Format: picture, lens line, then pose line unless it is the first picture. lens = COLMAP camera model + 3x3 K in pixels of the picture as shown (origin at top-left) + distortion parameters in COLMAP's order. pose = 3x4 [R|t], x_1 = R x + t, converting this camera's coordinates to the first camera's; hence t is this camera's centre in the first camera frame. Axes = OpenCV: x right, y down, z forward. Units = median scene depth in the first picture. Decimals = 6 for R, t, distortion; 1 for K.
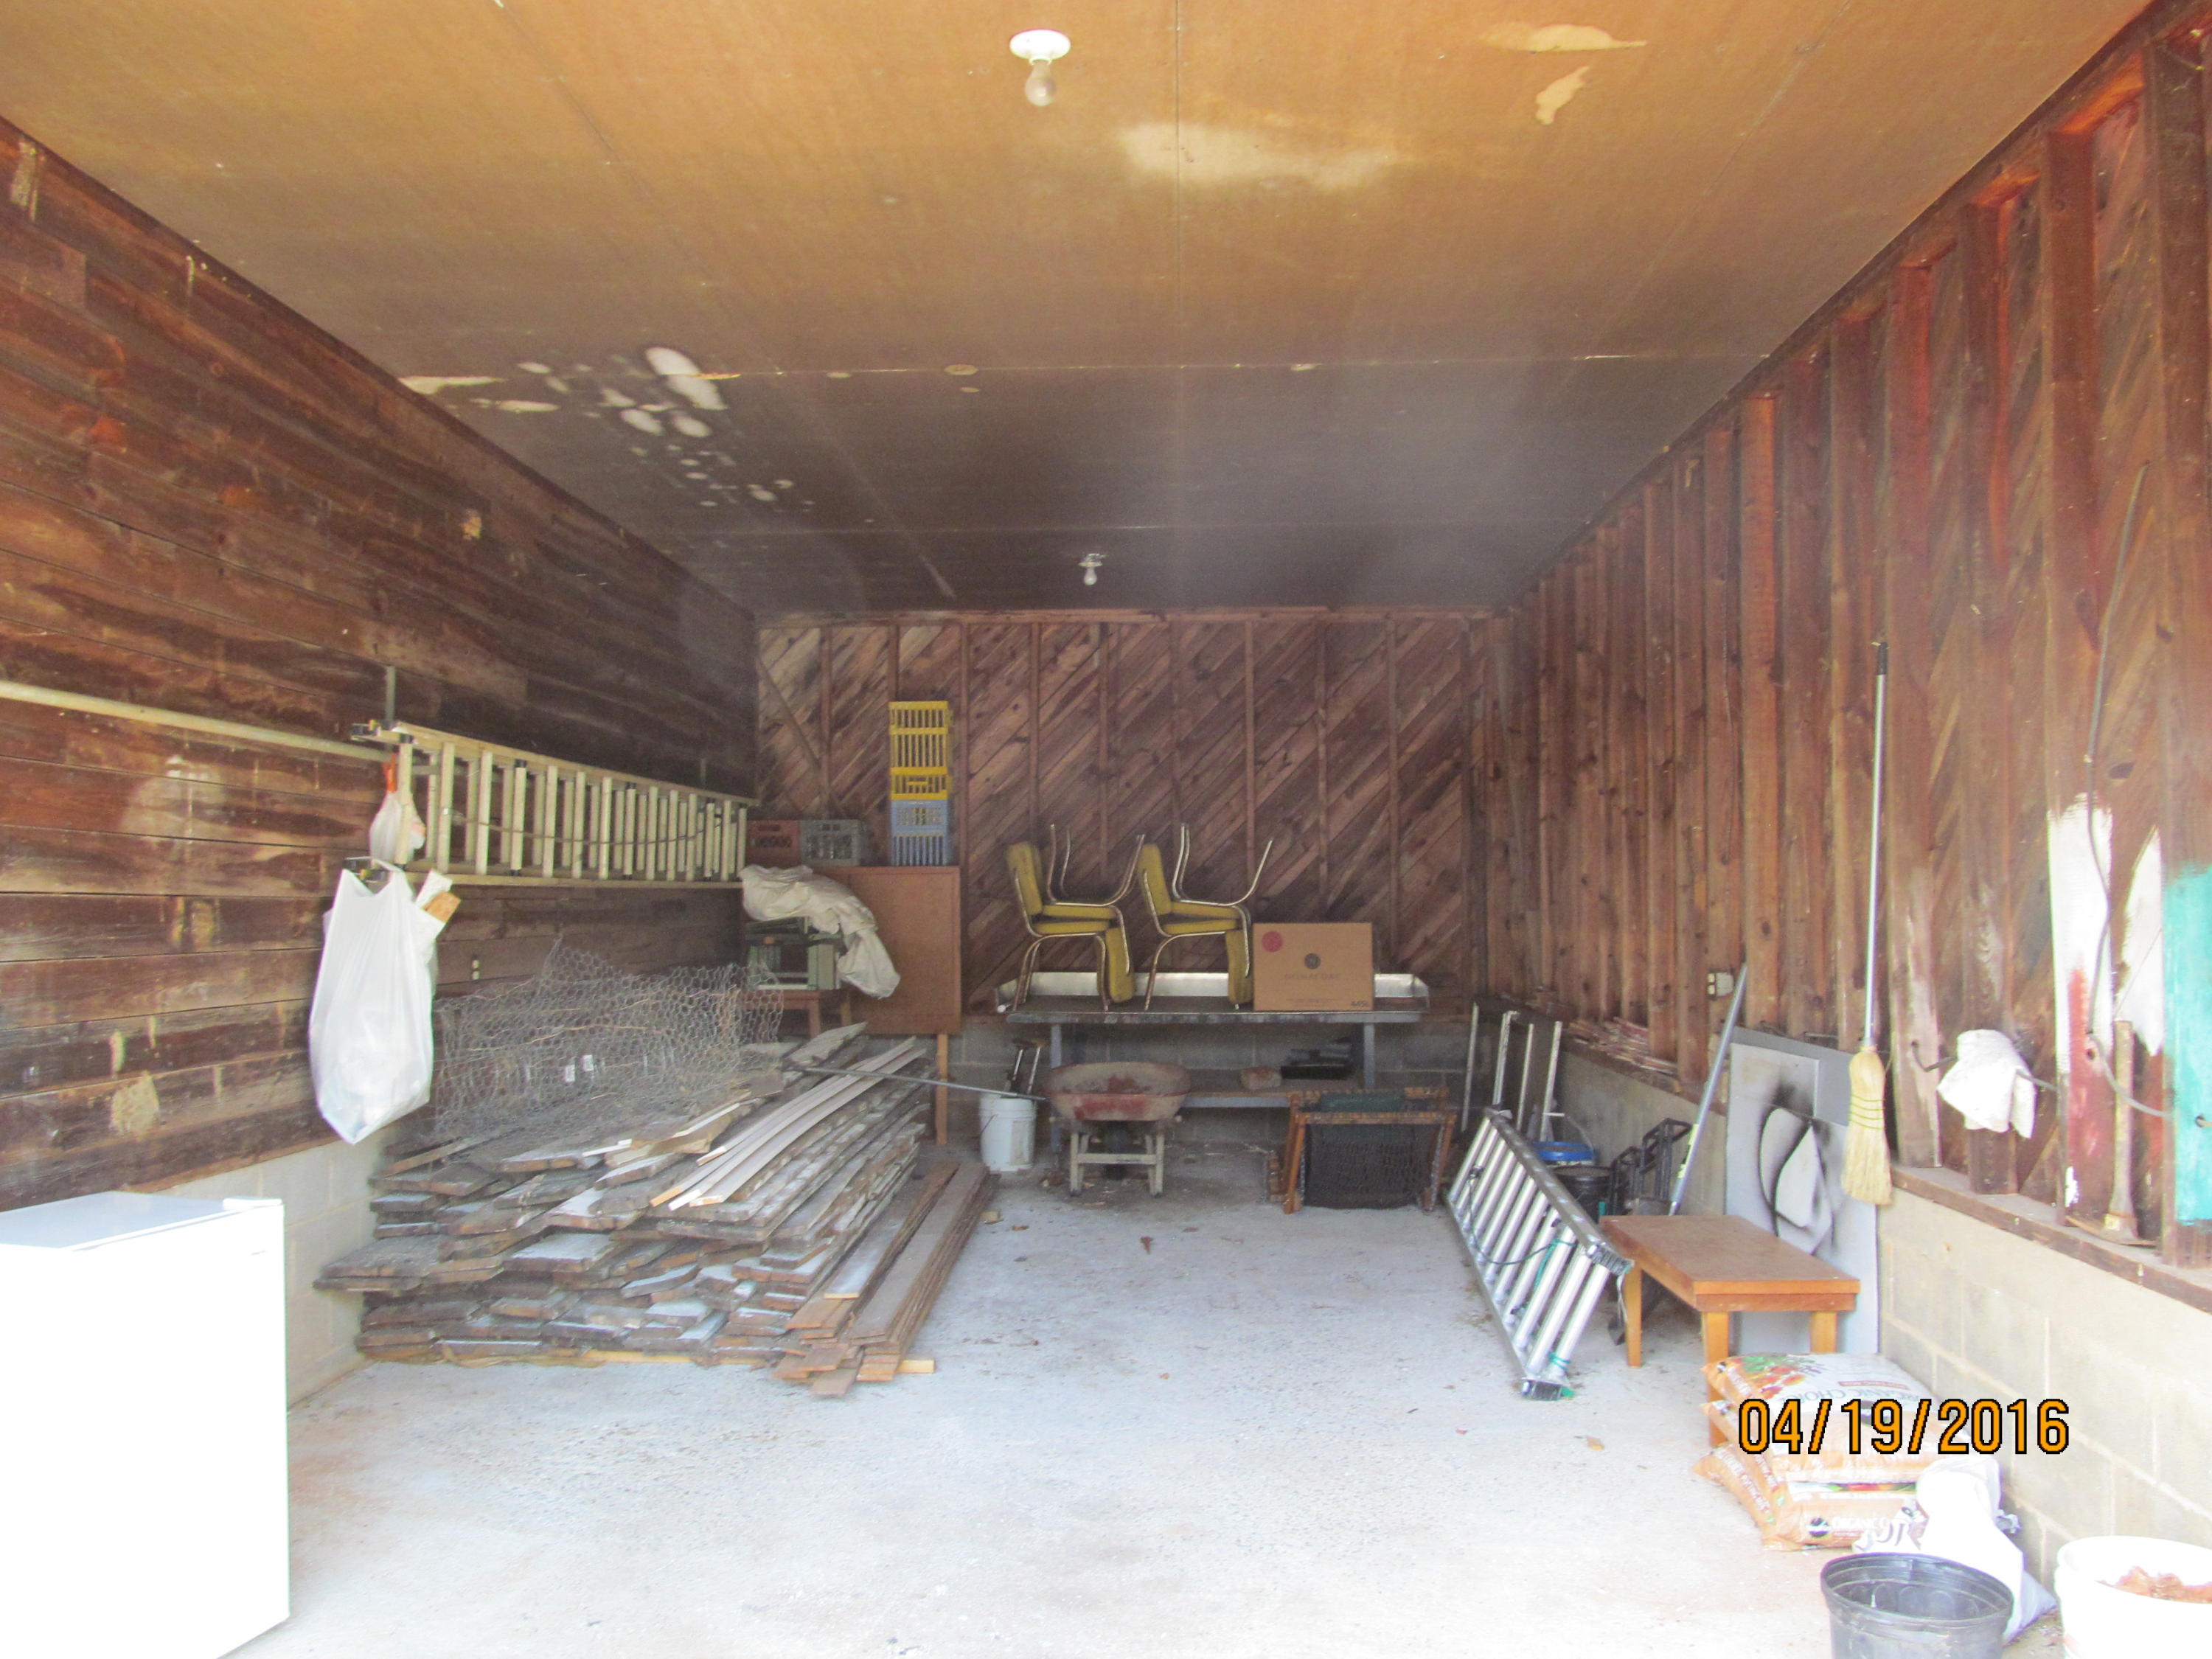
lens RADIAL K [[1819.9, 0, 1091.5], [0, 1819.9, 844.3], [0, 0, 1]] dist [-0.067989, 0.030011]
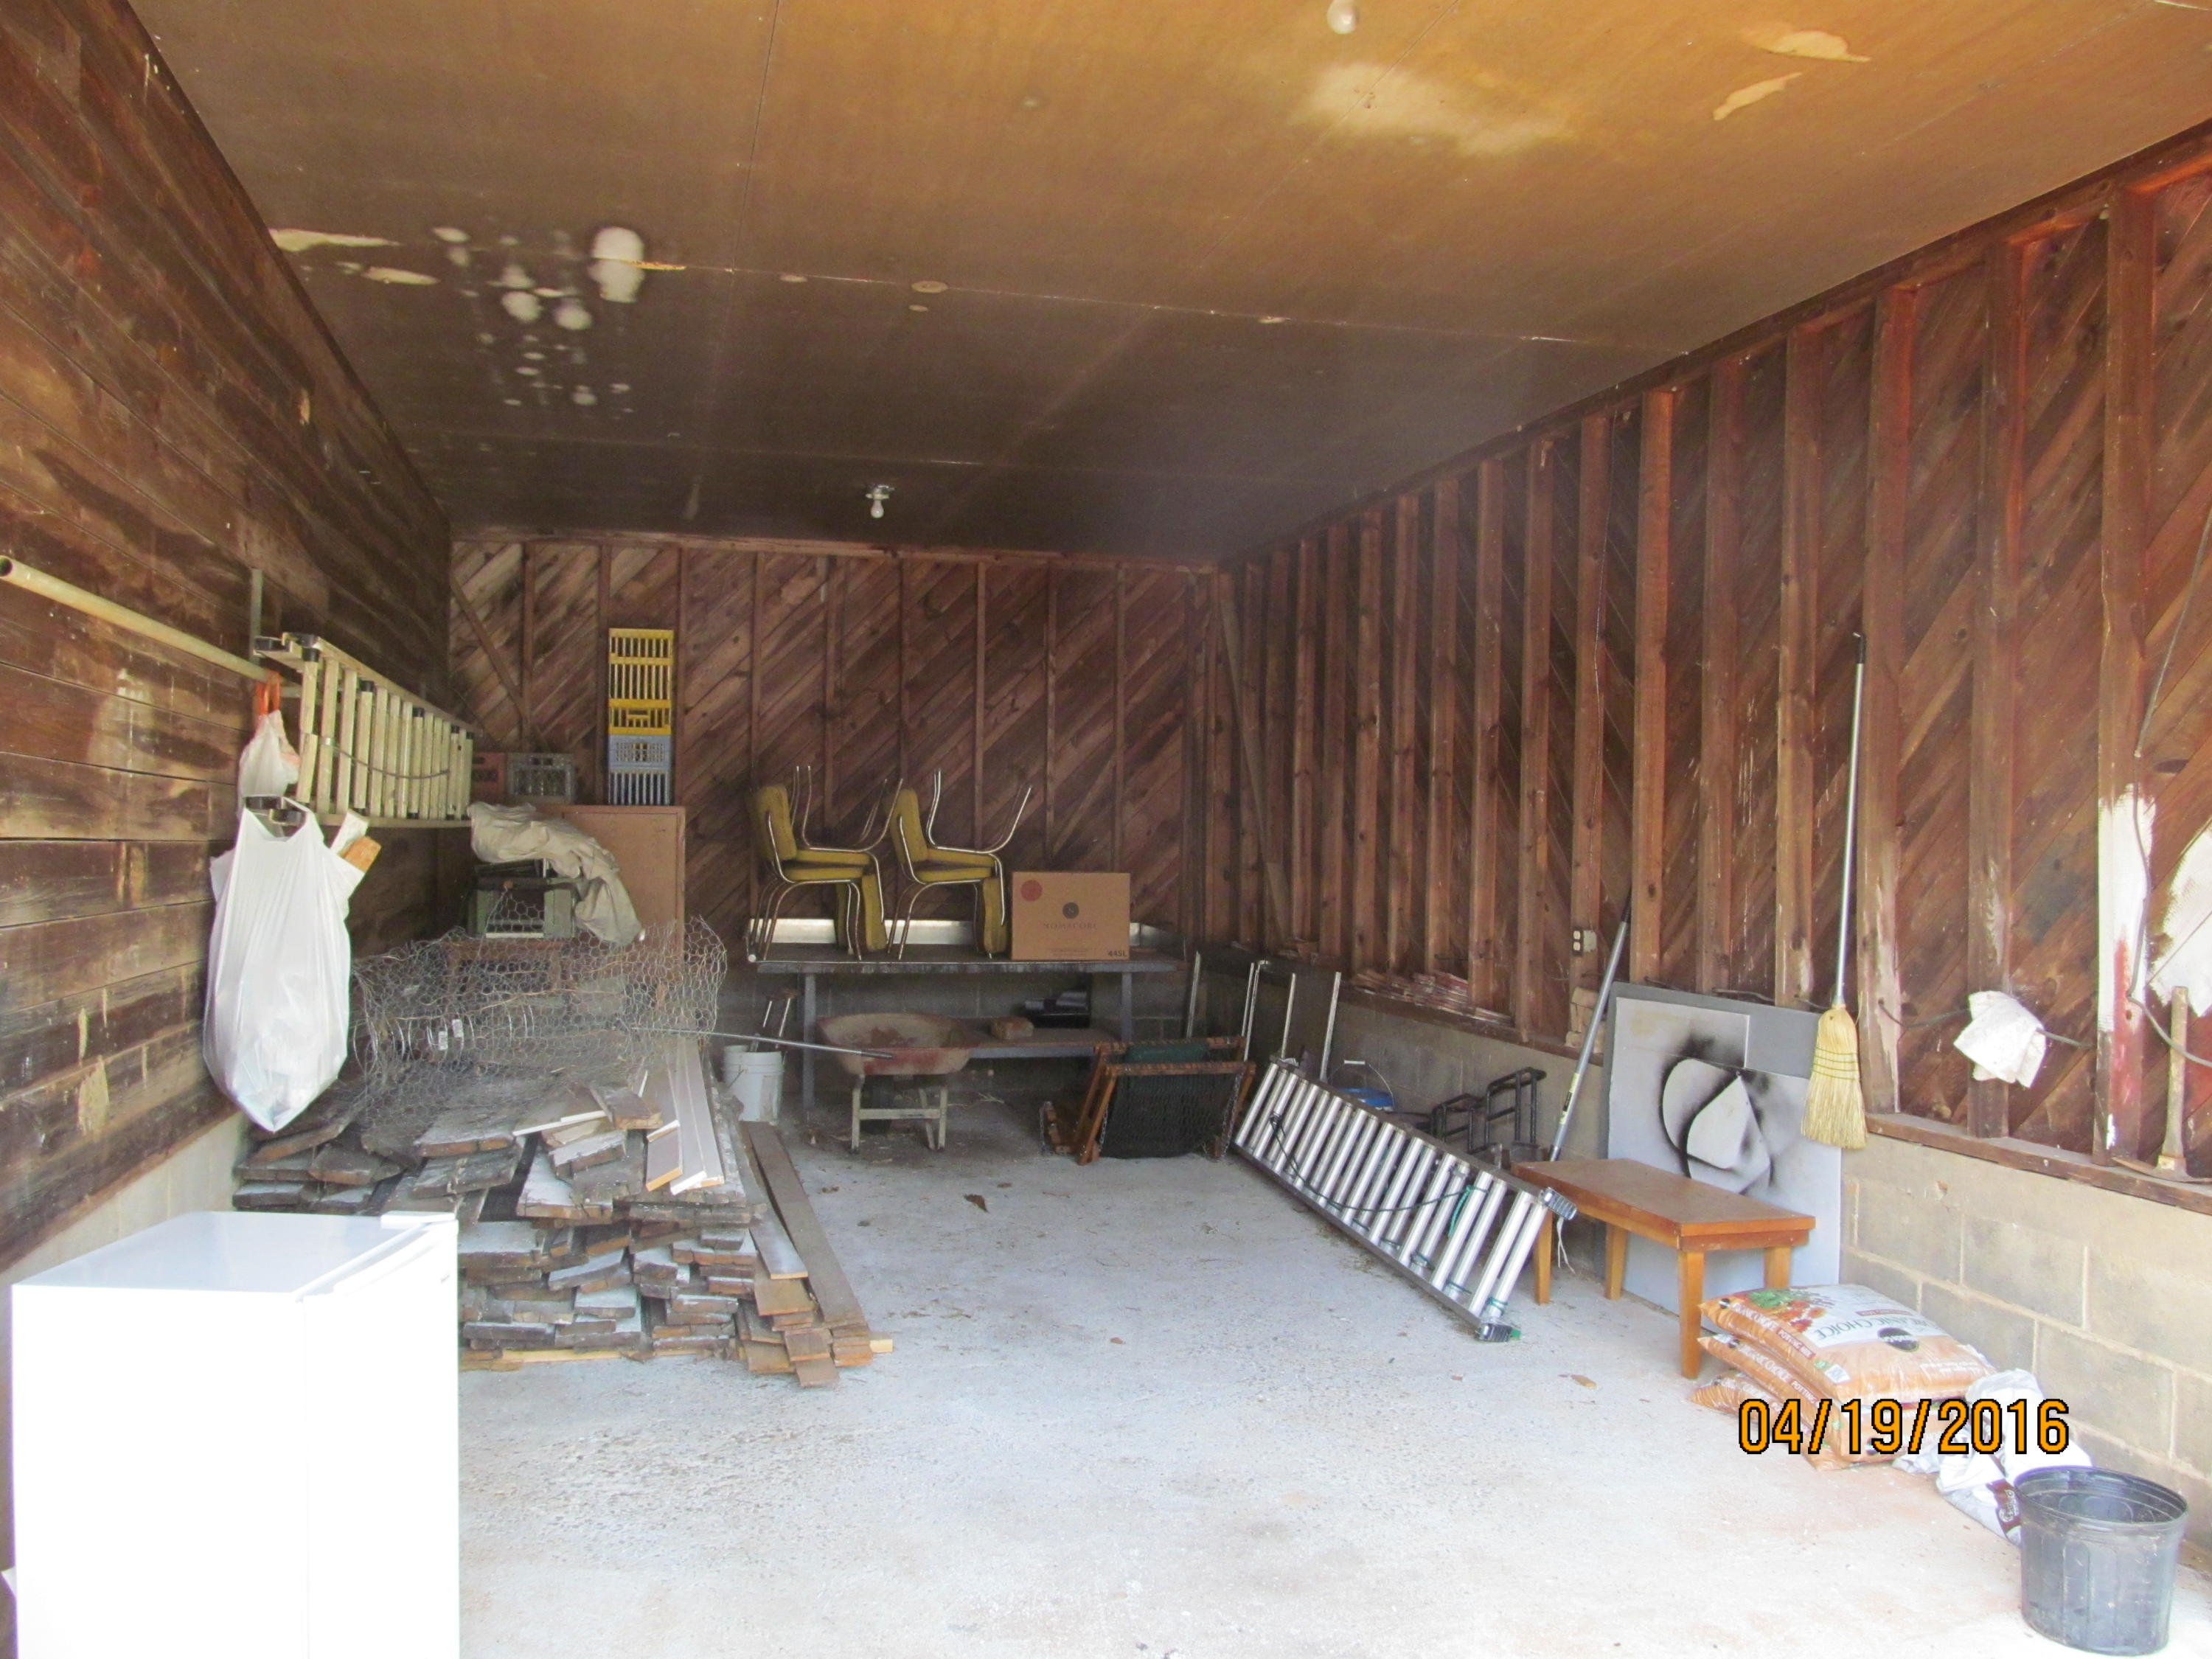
lens RADIAL K [[1819.9, 0, 1106.0], [0, 1819.9, 843.4], [0, 0, 1]] dist [-0.067989, 0.030011]
pose [[0.956929, 0.016392, 0.289857, -0.255700], [-0.026264, 0.999199, 0.030203, -0.005349], [-0.289130, -0.036515, 0.956593, 0.070586]]
